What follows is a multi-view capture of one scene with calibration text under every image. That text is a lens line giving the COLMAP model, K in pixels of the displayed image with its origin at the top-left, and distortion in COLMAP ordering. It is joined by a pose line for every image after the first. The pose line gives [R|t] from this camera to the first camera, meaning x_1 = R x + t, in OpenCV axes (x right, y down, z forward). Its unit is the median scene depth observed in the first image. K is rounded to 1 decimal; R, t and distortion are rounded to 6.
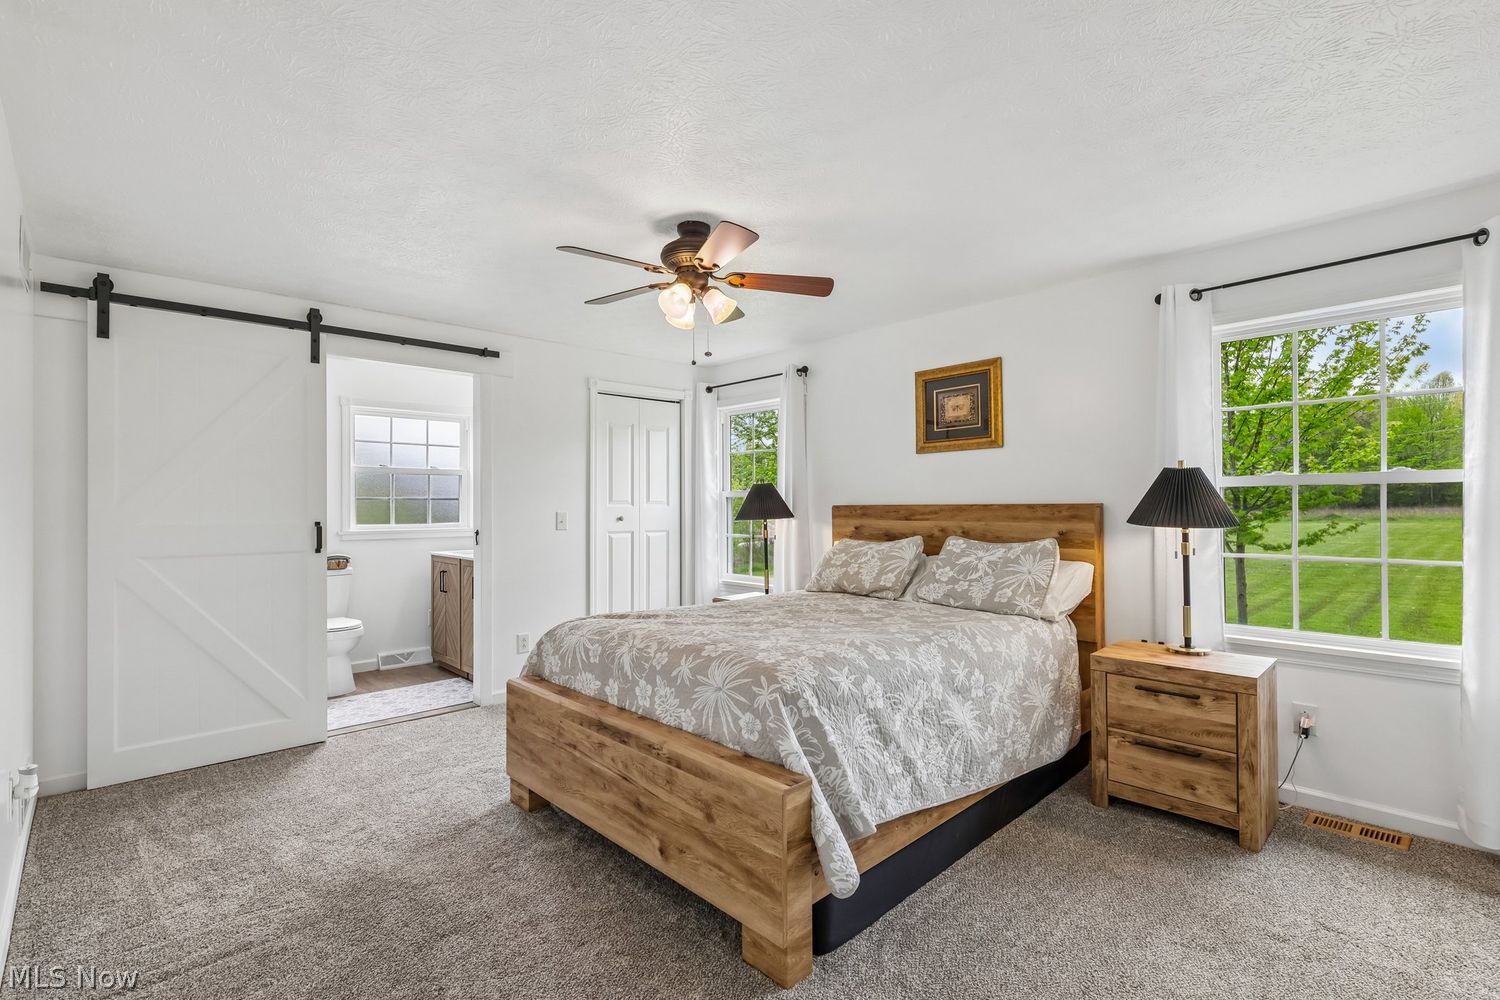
lens RADIAL K [[703.1, 0, 748.3], [0, 703.1, 514.4], [0, 0, 1]] dist [-0.000446, -0.000337]
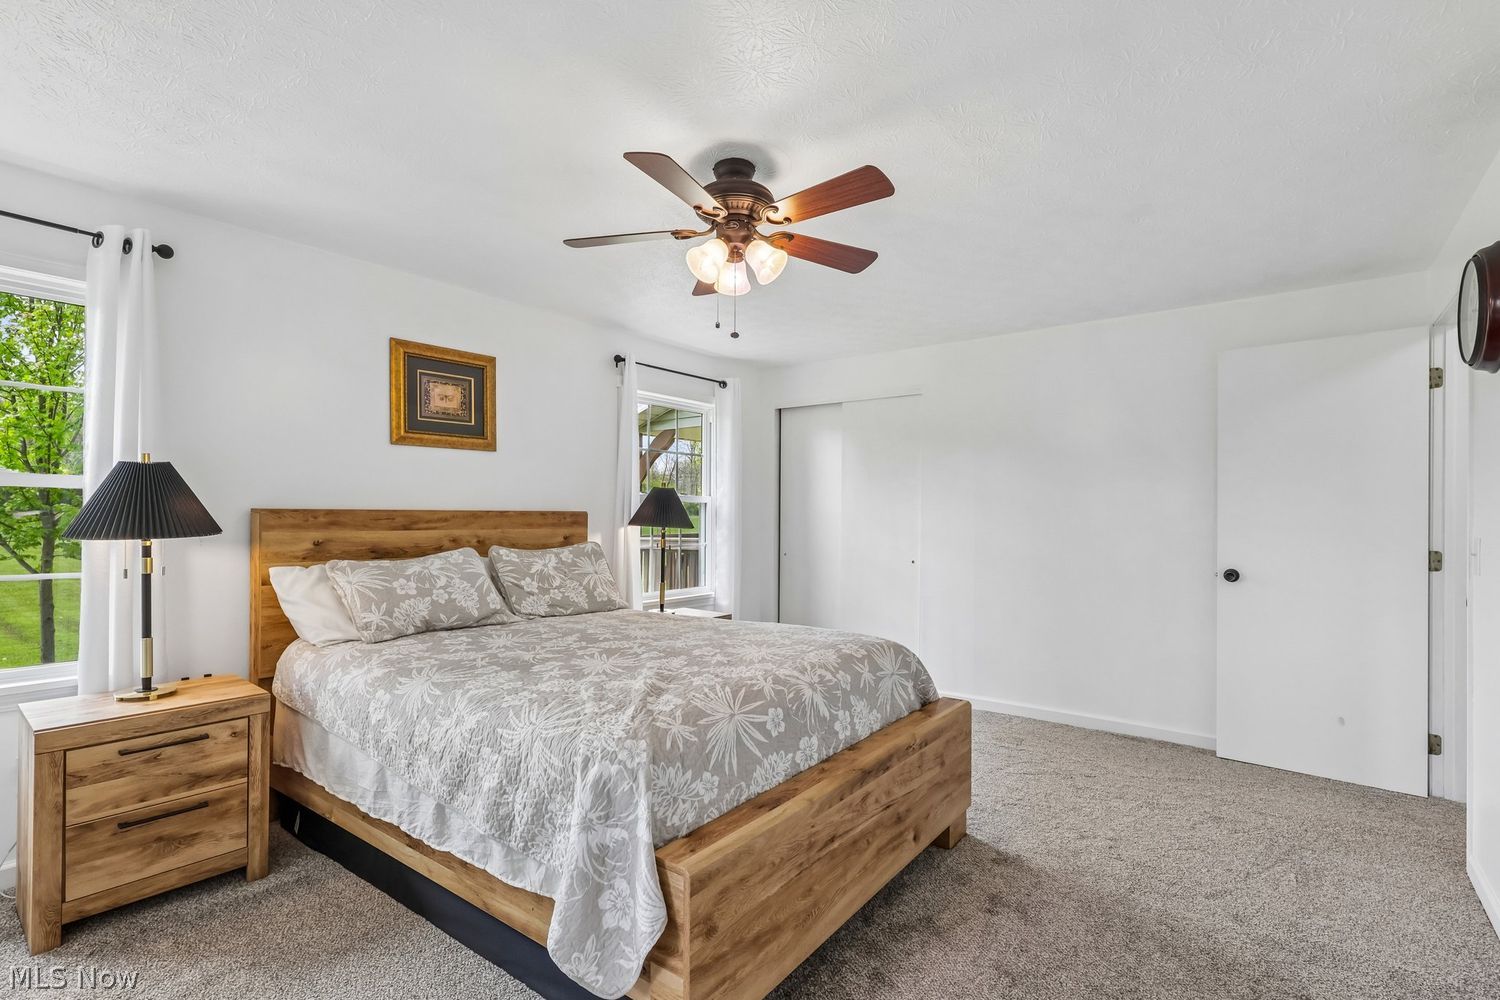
lens RADIAL K [[709.1, 0, 751.2], [0, 709.1, 518.9], [0, 0, 1]] dist [-0.027152, 0.000067]
pose [[-0.177146, -0.000306, 0.984185, -0.651463], [0.008056, 0.999966, 0.001761, -0.002333], [-0.984152, 0.008241, -0.177138, 0.828636]]
